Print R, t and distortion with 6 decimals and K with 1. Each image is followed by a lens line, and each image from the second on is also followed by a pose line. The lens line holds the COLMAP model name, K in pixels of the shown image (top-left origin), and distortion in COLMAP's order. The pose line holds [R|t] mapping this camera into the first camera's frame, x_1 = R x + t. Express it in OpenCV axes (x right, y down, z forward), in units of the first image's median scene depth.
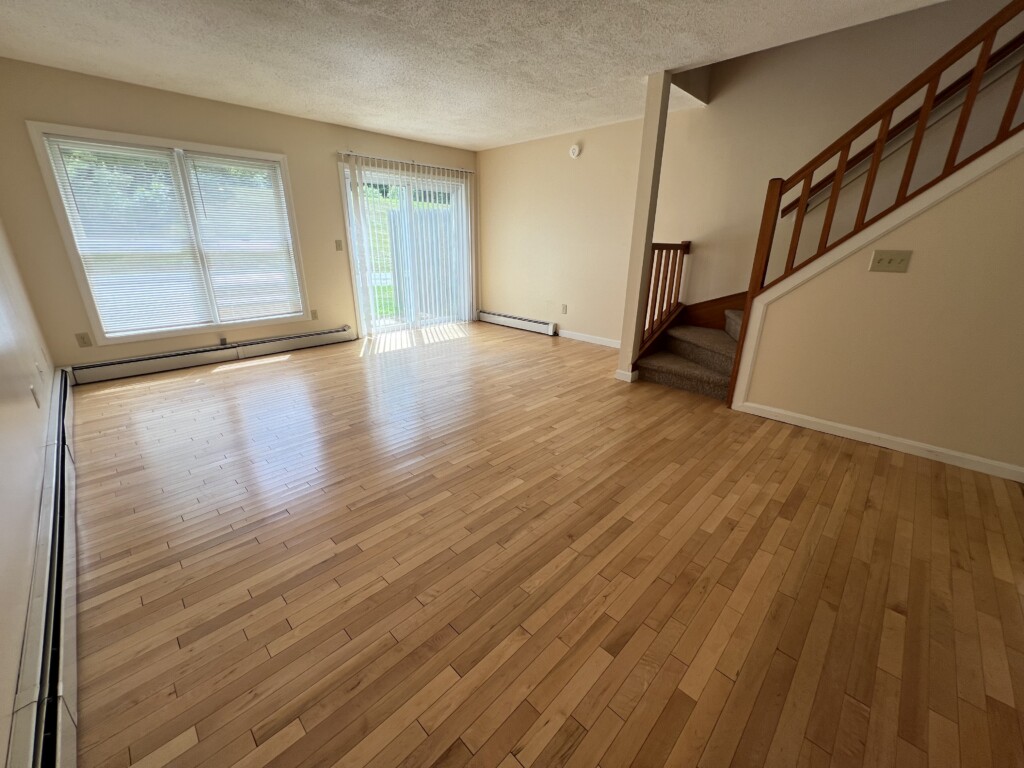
lens RADIAL K [[411.2, 0, 511.4], [0, 411.2, 382.1], [0, 0, 1]] dist [-0.002077, -0.000033]
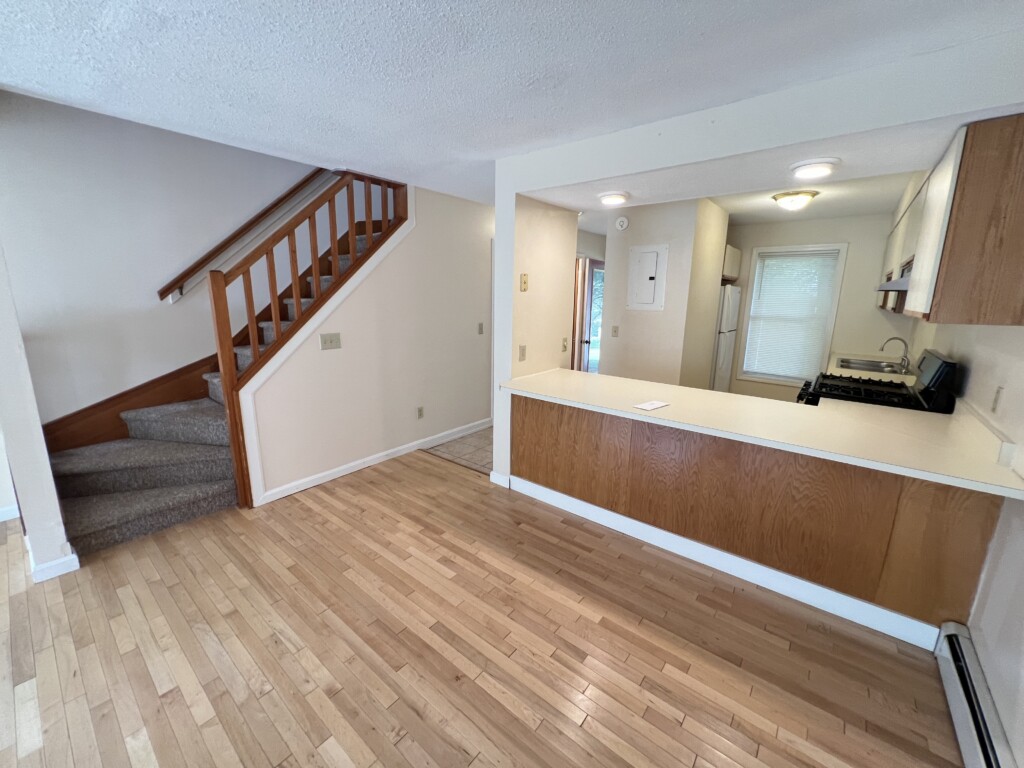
lens RADIAL K [[411.2, 0, 510.8], [0, 411.2, 382.2], [0, 0, 1]] dist [-0.002077, -0.000033]
pose [[-0.097278, -0.222321, 0.970108, -0.457841], [0.307145, 0.920448, 0.241739, -0.314531], [-0.946678, 0.321480, -0.021255, 0.516039]]
